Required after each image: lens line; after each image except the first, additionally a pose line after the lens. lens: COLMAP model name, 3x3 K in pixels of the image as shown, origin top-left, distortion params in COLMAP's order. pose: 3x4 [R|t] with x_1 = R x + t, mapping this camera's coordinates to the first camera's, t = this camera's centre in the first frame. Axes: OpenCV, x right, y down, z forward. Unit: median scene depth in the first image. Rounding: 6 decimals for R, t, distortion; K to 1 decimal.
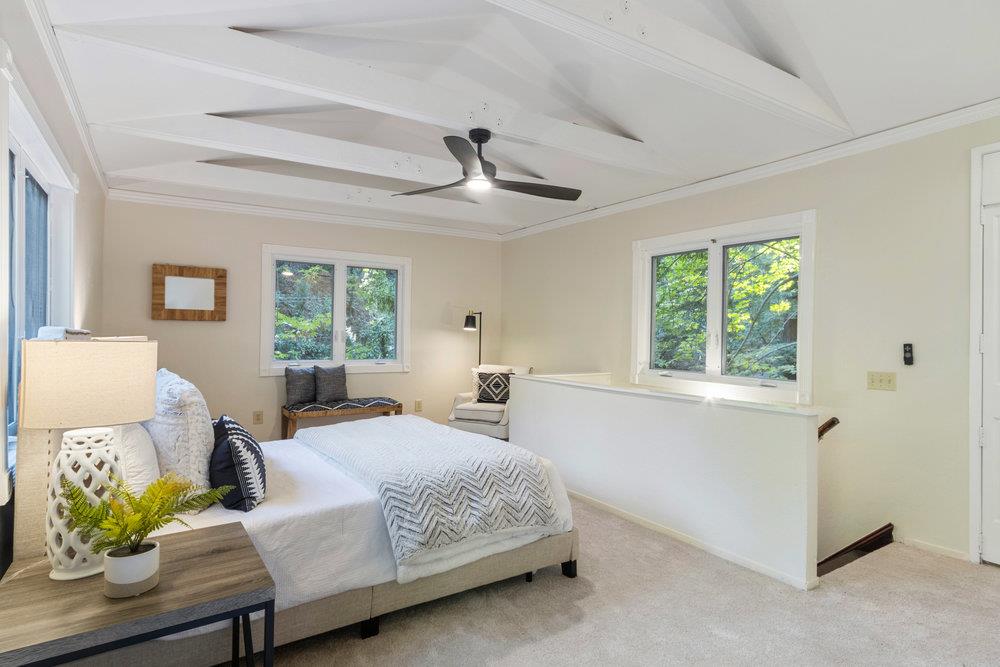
lens RADIAL K [[498.1, 0, 475.3], [0, 498.1, 333.1], [0, 0, 1]] dist [0.000184, 0.000156]
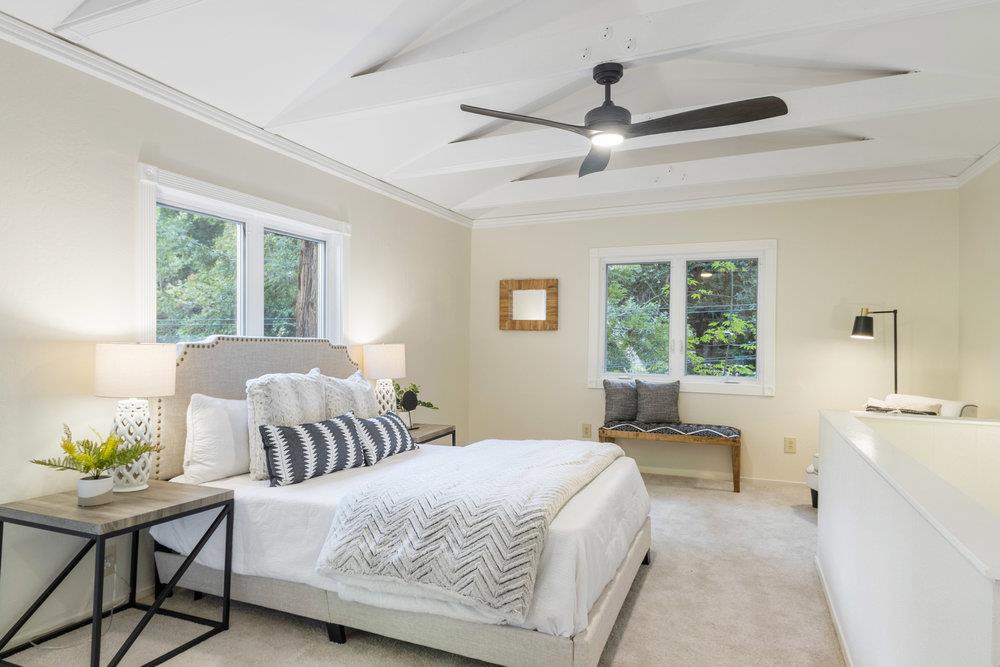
lens RADIAL K [[568.0, 0, 500.0], [0, 568.0, 333.5], [0, 0, 1]] dist [-0.003702, -0.000577]
pose [[0.592878, -0.010691, -0.805221, 0.360174], [-0.005054, 0.999843, -0.016997, 0.002314], [0.805276, 0.014147, 0.592731, 0.230376]]
